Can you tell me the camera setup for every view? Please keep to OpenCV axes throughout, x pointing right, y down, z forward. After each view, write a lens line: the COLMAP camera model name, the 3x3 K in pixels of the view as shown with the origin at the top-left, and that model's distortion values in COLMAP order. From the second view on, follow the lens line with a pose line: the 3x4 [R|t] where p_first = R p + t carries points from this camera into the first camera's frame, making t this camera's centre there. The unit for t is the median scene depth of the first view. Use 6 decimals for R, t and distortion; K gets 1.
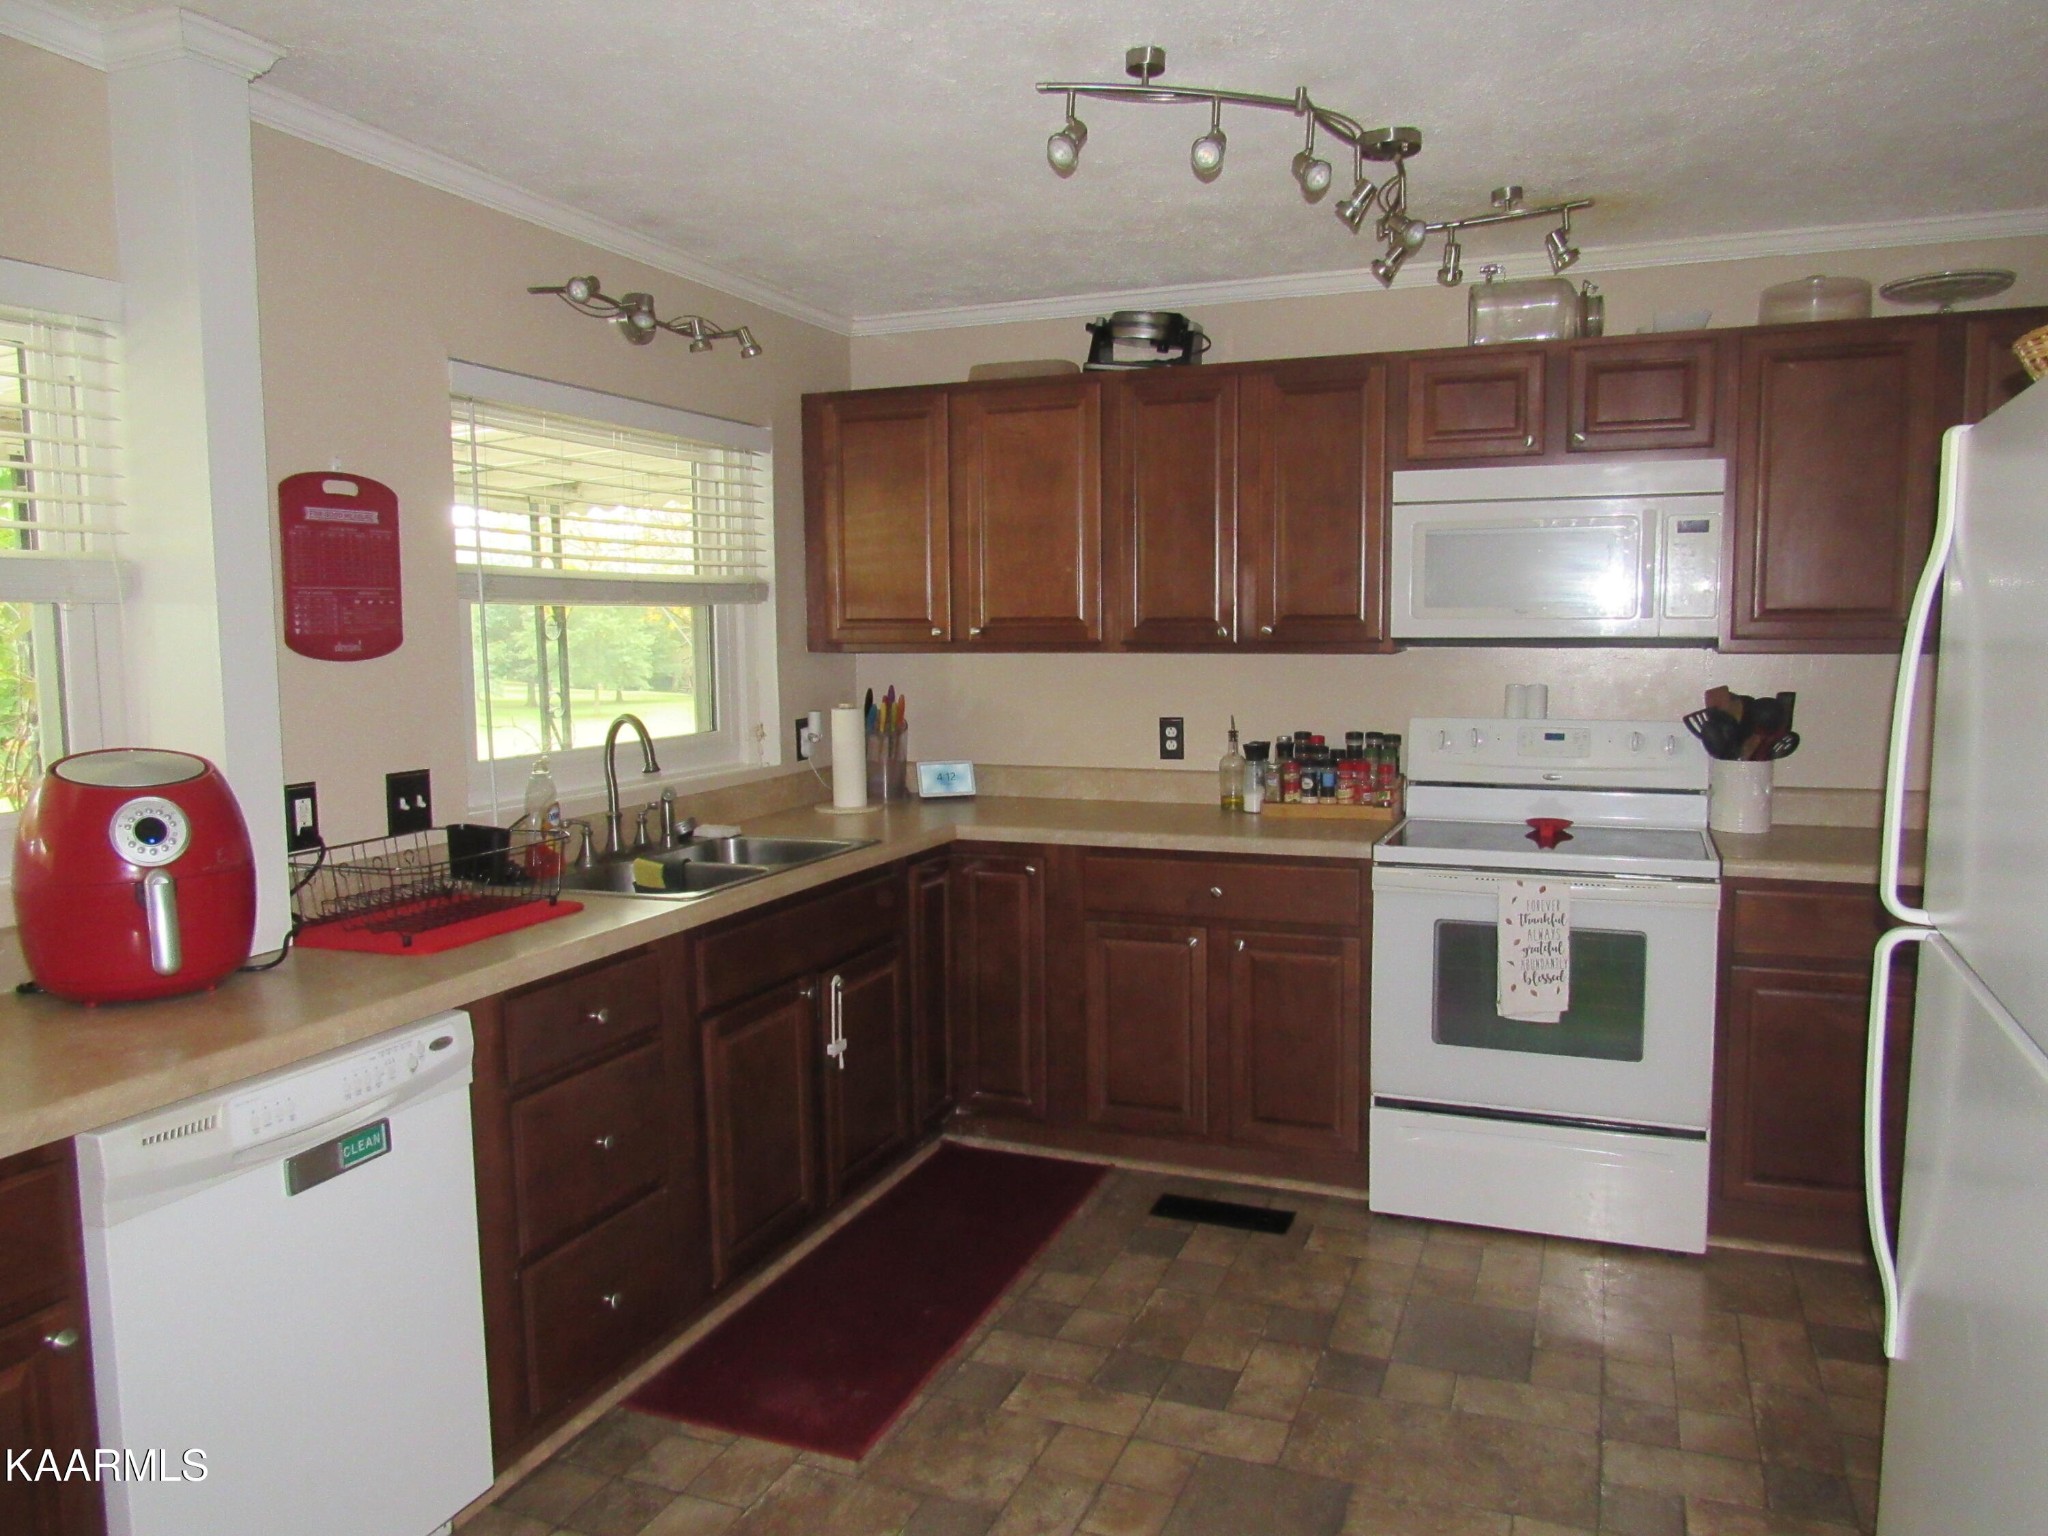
lens RADIAL K [[1468.9, 0, 1035.8], [0, 1468.9, 768.0], [0, 0, 1]] dist [-0.017527, -0.004636]
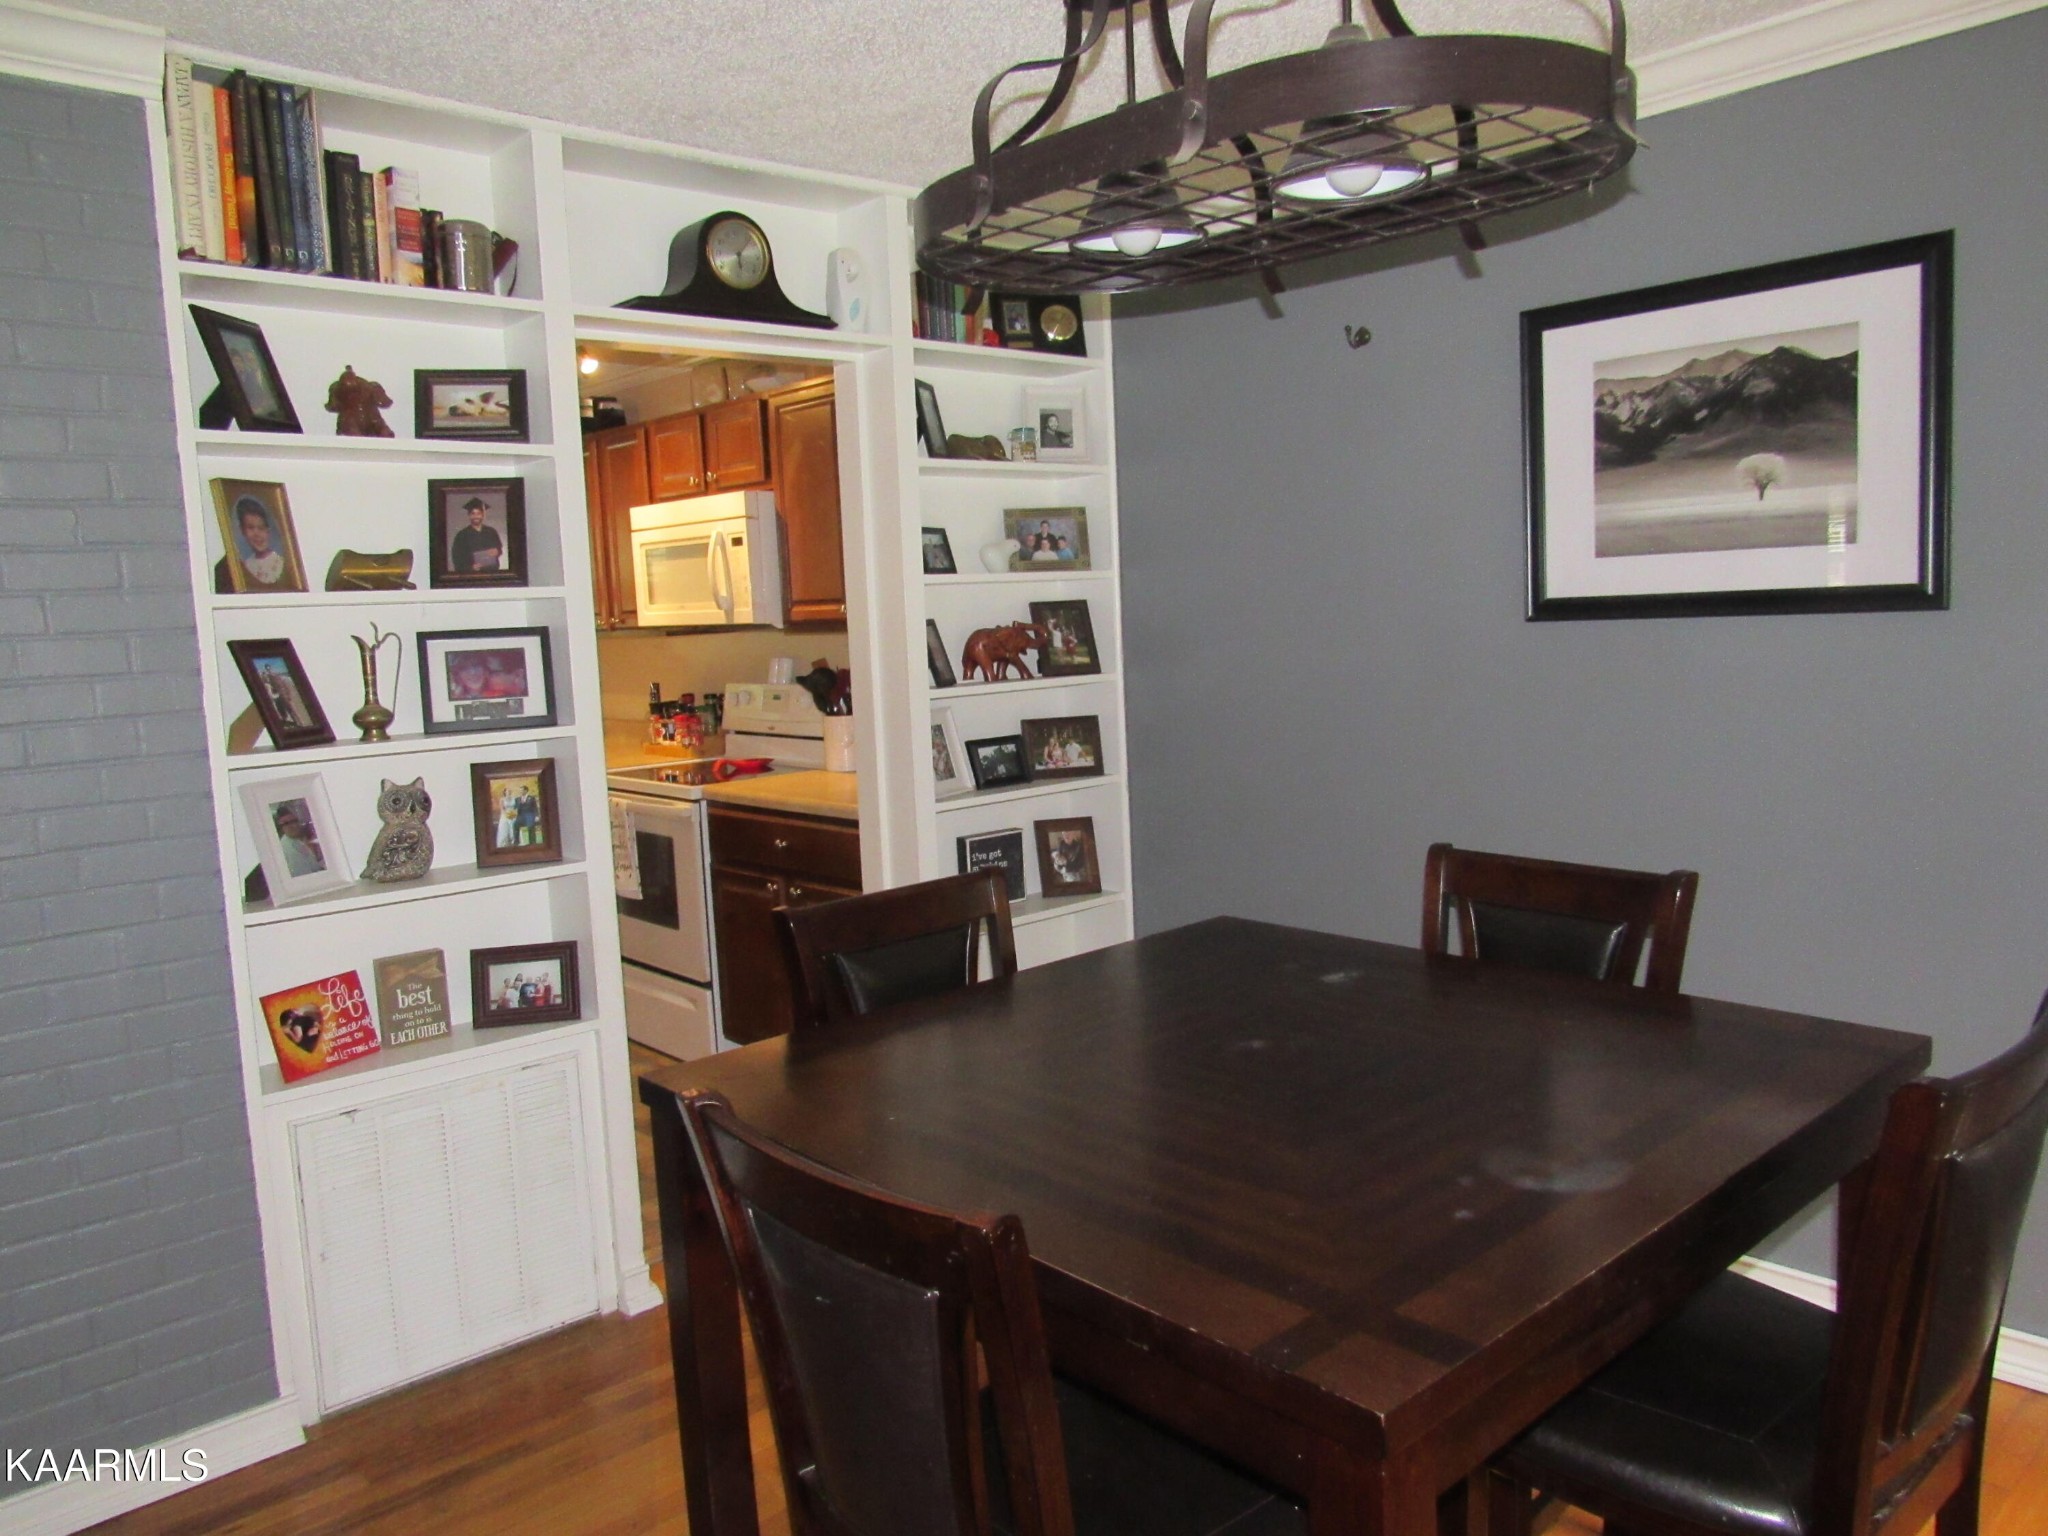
lens RADIAL K [[1468.9, 0, 1035.8], [0, 1468.9, 768.0], [0, 0, 1]] dist [-0.017527, -0.004636]
pose [[0.898681, 0.020366, -0.438129, 1.261129], [-0.009604, 0.999596, 0.026764, 0.005663], [0.438497, -0.019844, 0.898514, -0.105923]]
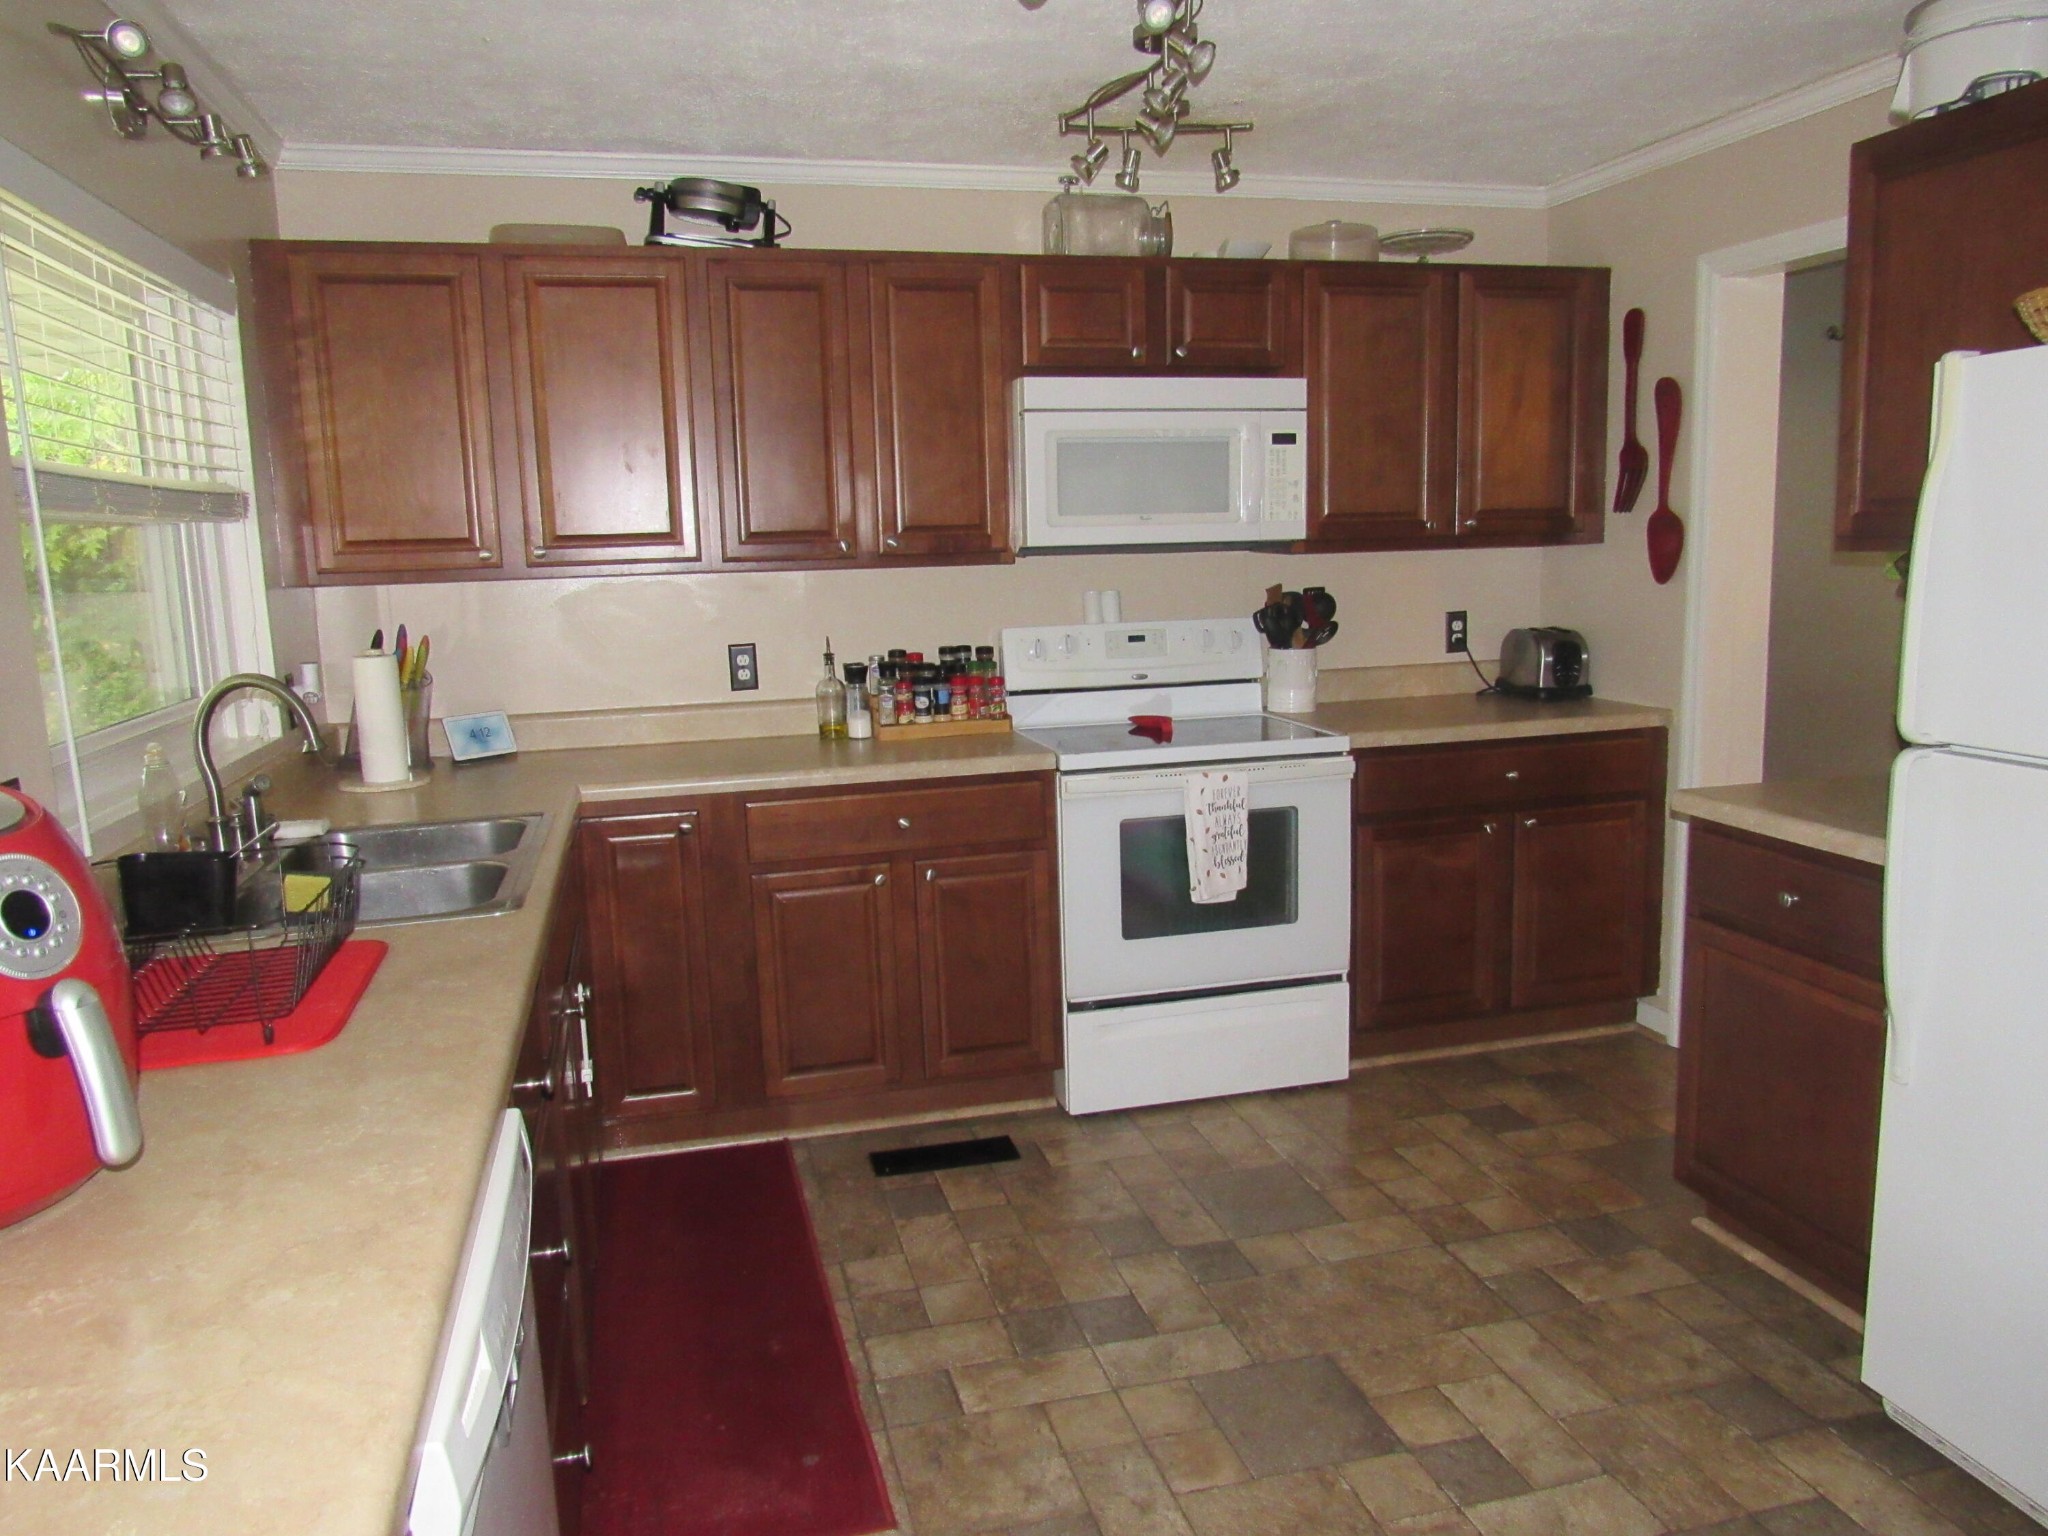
lens RADIAL K [[1468.9, 0, 1035.8], [0, 1468.9, 768.0], [0, 0, 1]] dist [-0.017527, -0.004636]
pose [[0.805671, -0.106124, 0.582780, -0.363973], [0.077877, 0.994258, 0.073392, -0.013087], [-0.587222, -0.013744, 0.809309, 0.200060]]
